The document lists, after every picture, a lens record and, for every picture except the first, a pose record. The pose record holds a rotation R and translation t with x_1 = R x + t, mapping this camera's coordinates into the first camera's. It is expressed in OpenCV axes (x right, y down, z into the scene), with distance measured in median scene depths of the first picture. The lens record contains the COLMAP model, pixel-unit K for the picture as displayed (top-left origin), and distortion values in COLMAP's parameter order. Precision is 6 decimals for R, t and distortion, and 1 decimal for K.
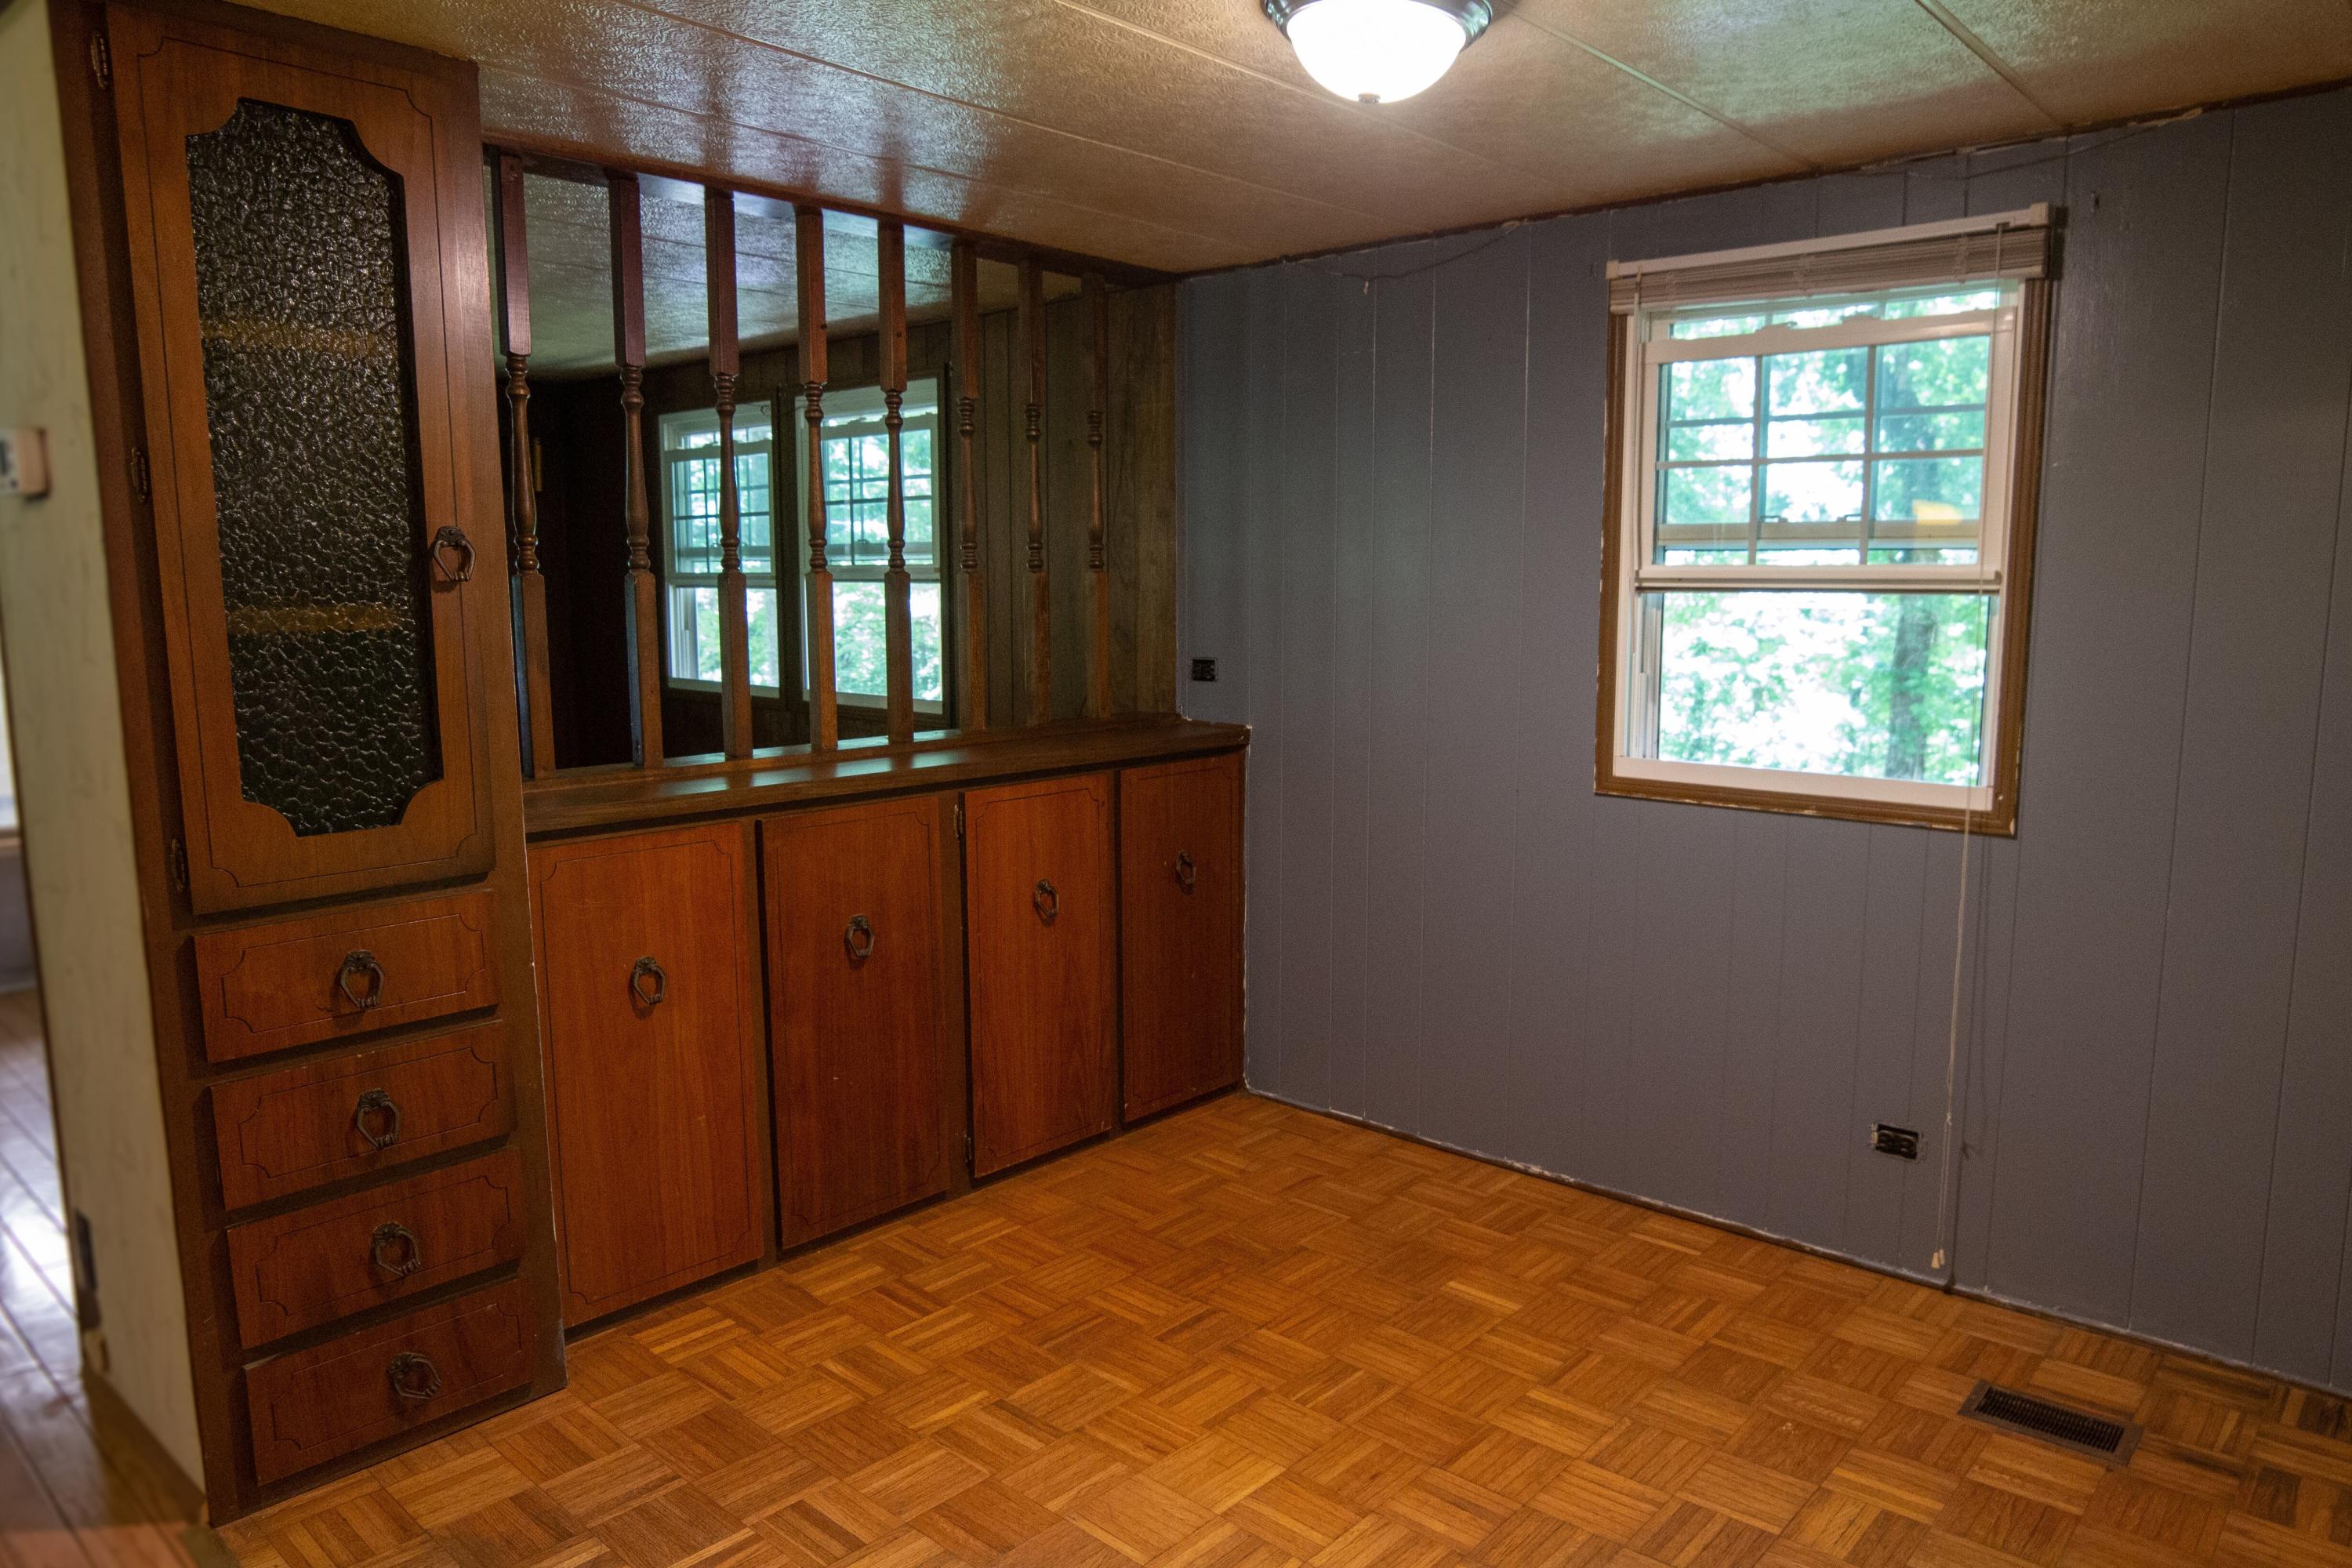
lens RADIAL K [[1573.1, 0, 1176.0], [0, 1573.1, 784.0], [0, 0, 1]] dist [-0.122201, 0.069160]
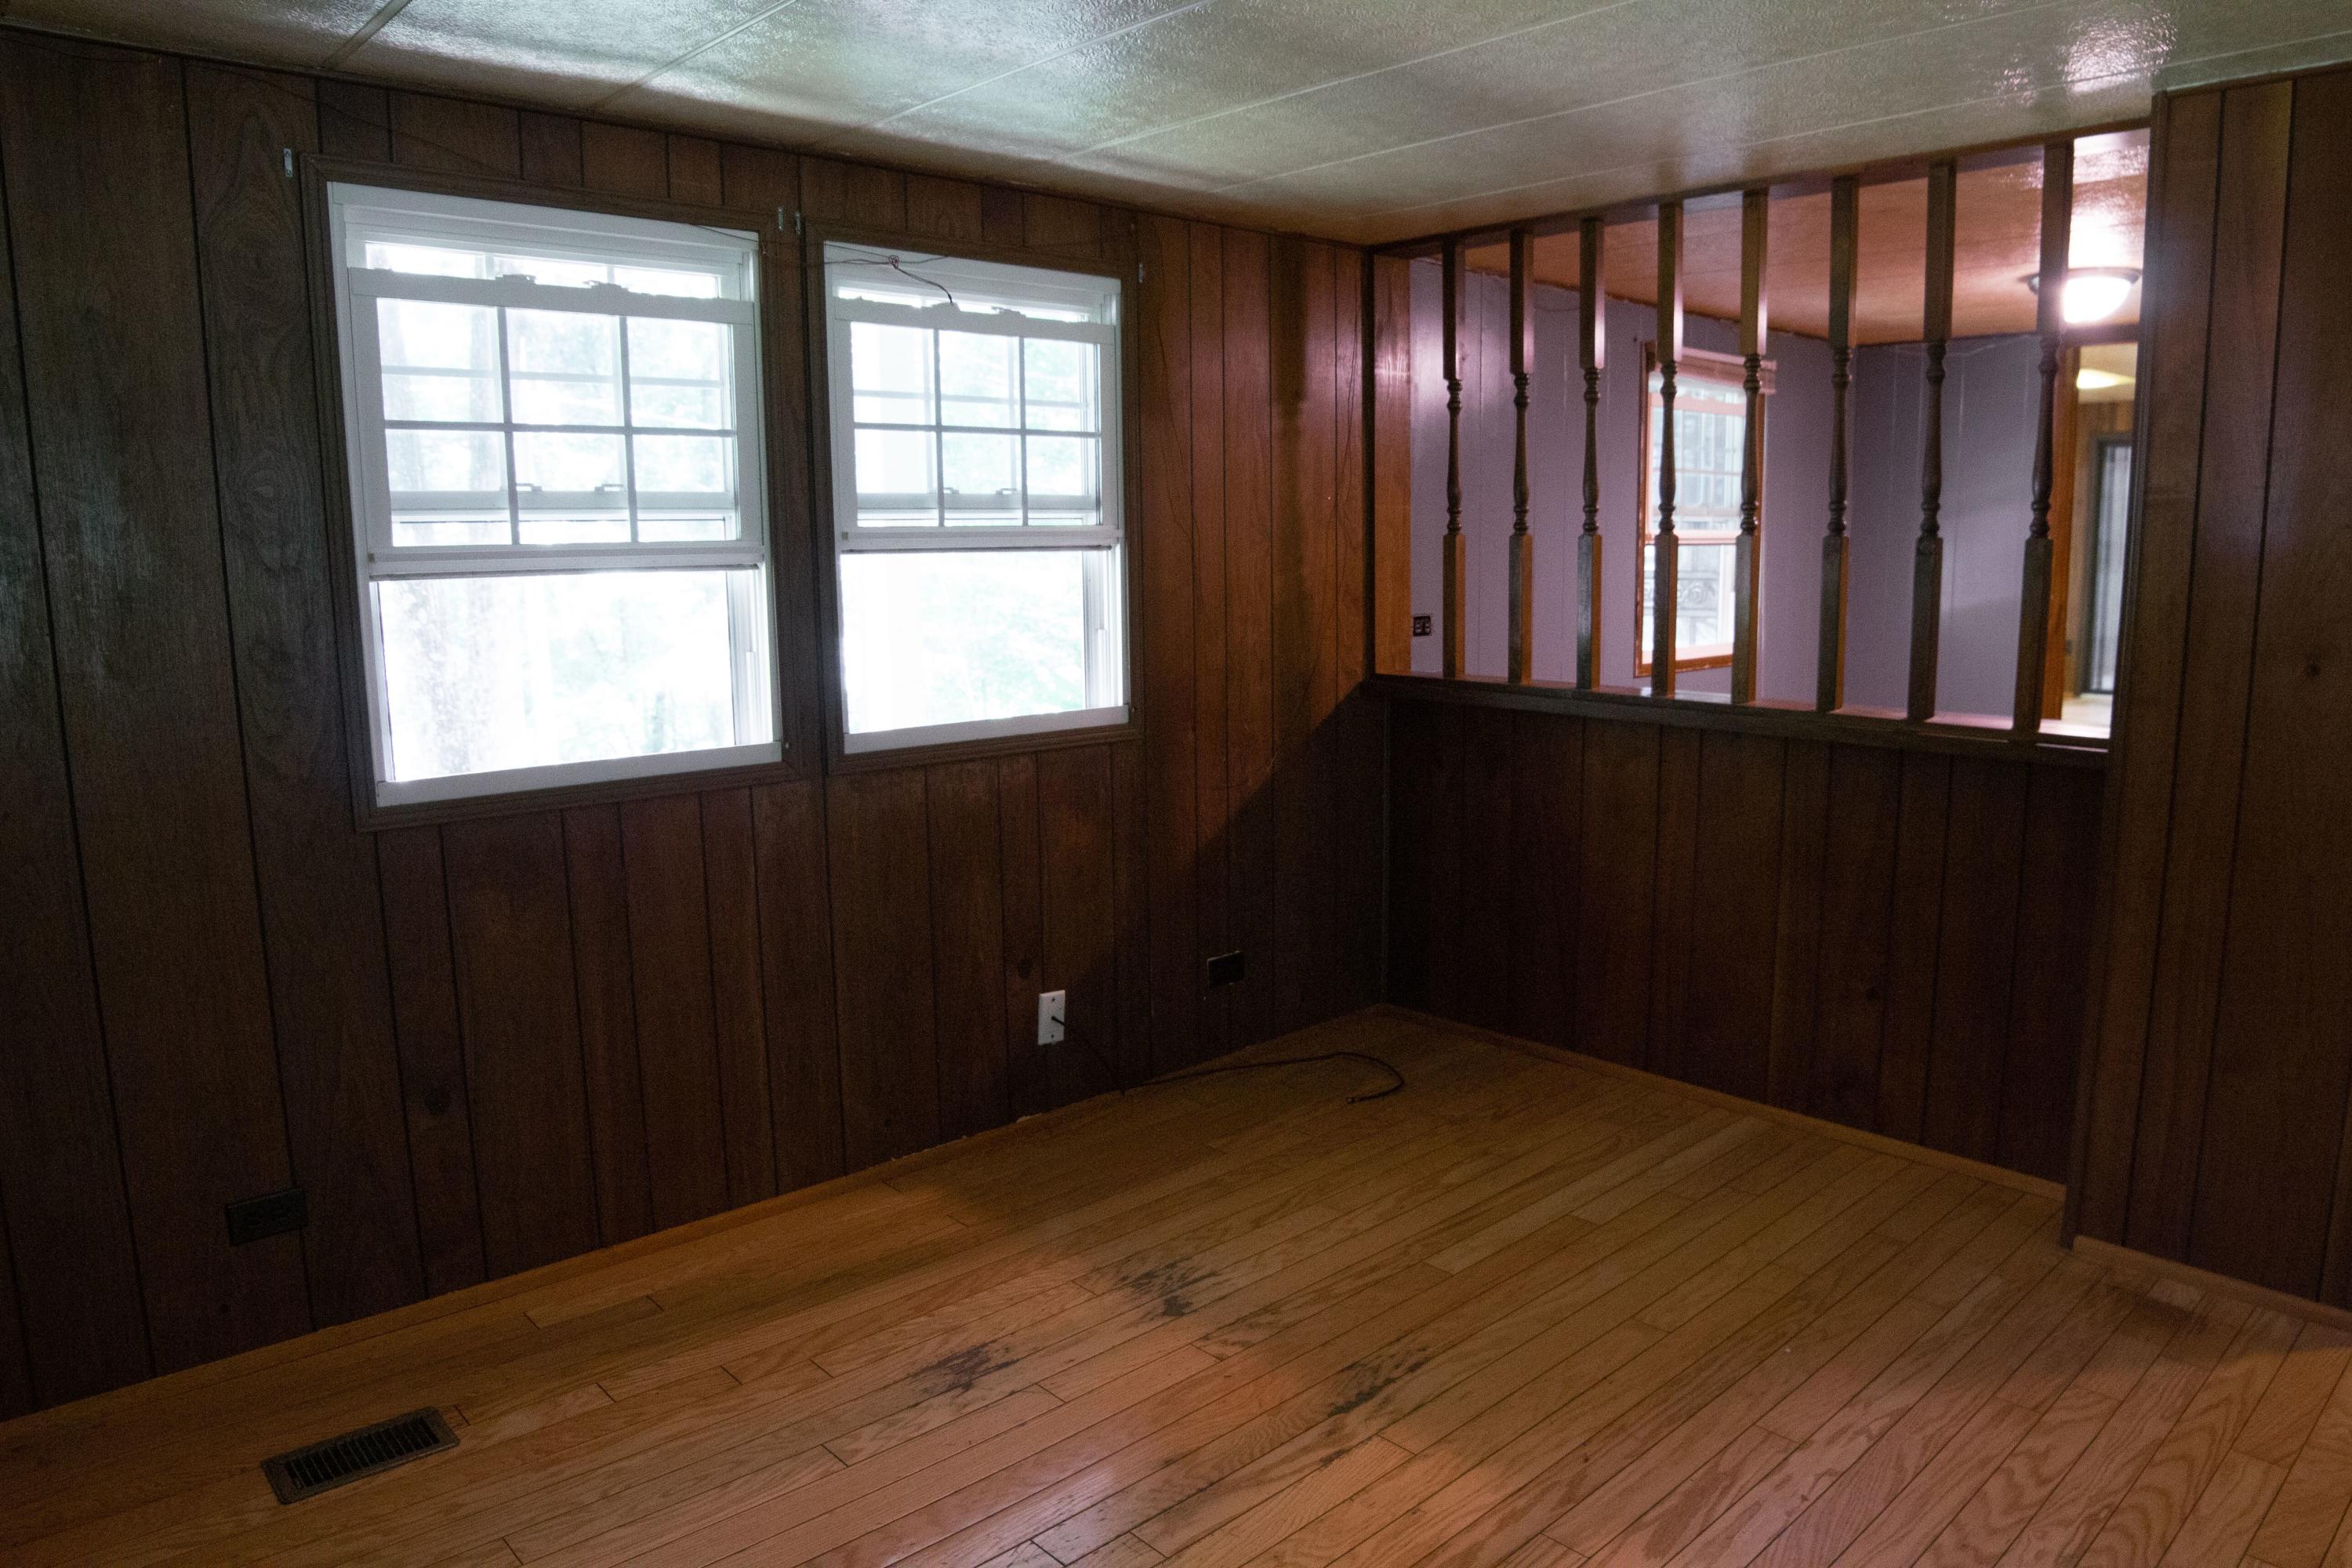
lens RADIAL K [[1687.2, 0, 1176.0], [0, 1687.2, 784.0], [0, 0, 1]] dist [-0.070286, 0.001992]
pose [[0.133972, -0.147159, 0.979998, -0.839375], [0.150385, 0.980479, 0.126673, -0.102986], [-0.979508, 0.130406, 0.153487, 0.759862]]
